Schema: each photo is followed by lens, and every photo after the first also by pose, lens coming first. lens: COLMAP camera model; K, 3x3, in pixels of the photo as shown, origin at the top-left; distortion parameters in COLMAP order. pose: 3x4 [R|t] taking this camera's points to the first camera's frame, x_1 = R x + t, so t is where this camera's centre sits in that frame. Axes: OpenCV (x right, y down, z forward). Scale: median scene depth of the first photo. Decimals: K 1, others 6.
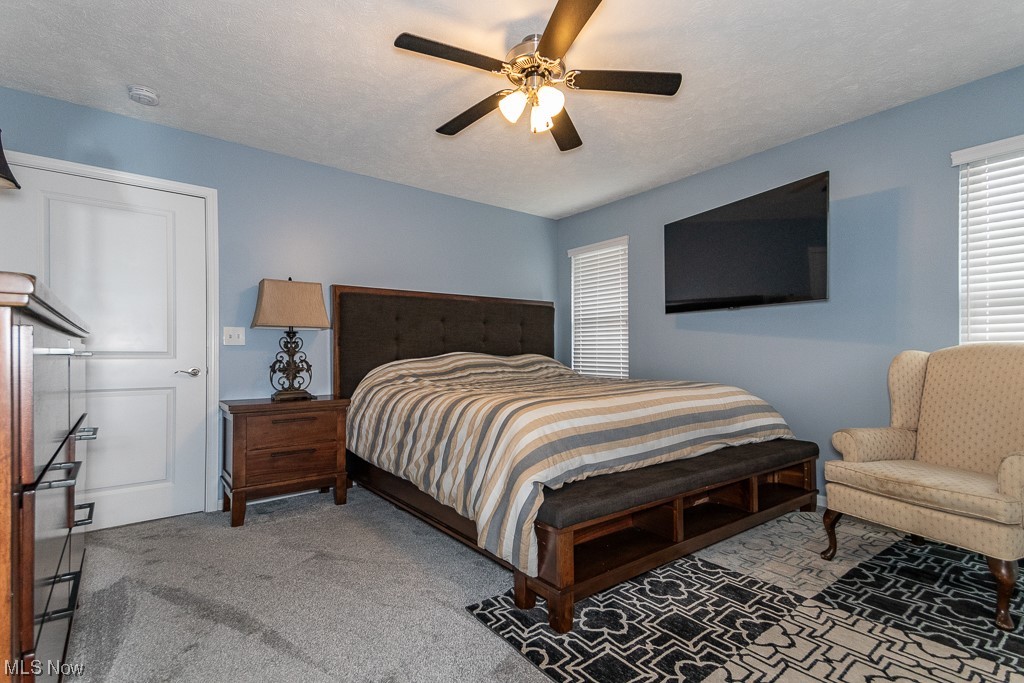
lens RADIAL K [[472.6, 0, 509.7], [0, 472.6, 352.2], [0, 0, 1]] dist [0.062348, -0.020728]
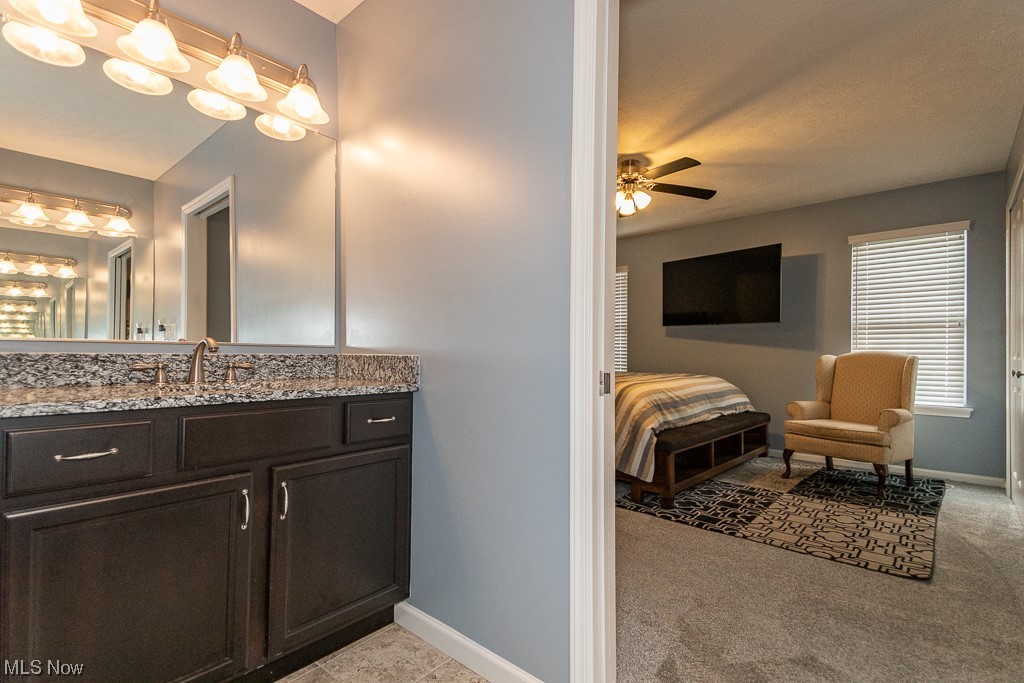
lens RADIAL K [[472.6, 0, 490.0], [0, 472.6, 354.6], [0, 0, 1]] dist [0.062348, -0.020728]
pose [[0.987301, 0.011015, 0.158480, -0.645114], [-0.012509, 0.999886, 0.008430, -0.005524], [-0.158369, -0.010305, 0.987326, -0.504144]]
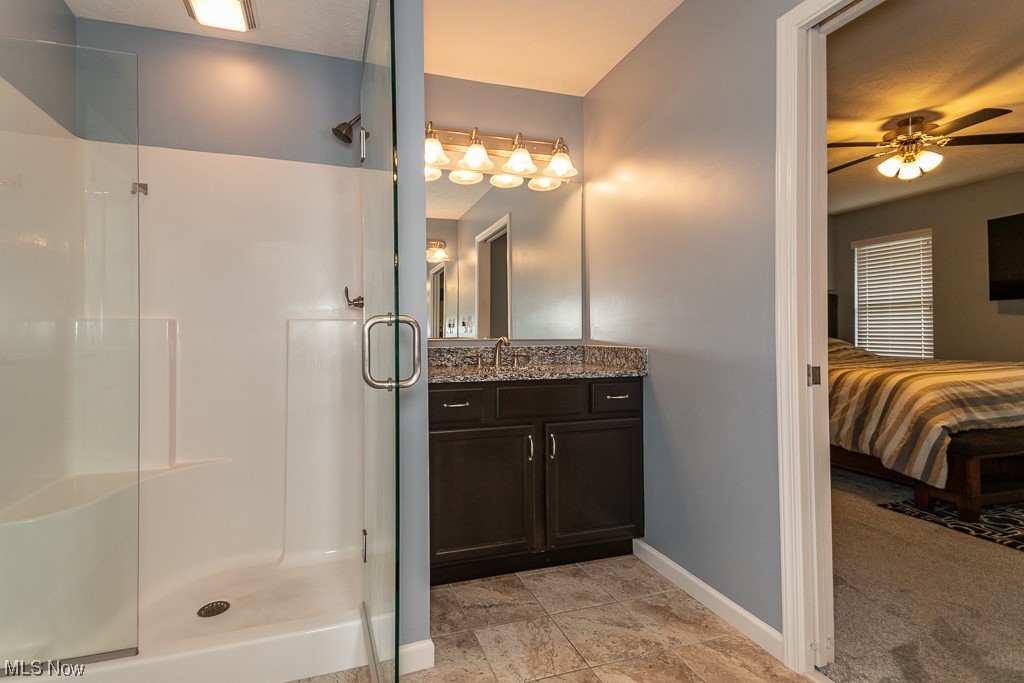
lens RADIAL K [[472.6, 0, 486.1], [0, 472.6, 332.0], [0, 0, 1]] dist [0.062348, -0.020728]
pose [[0.938258, -0.004903, -0.345901, -0.607626], [0.006864, 0.999967, 0.004445, -0.036040], [0.345868, -0.006545, 0.938260, -0.768408]]
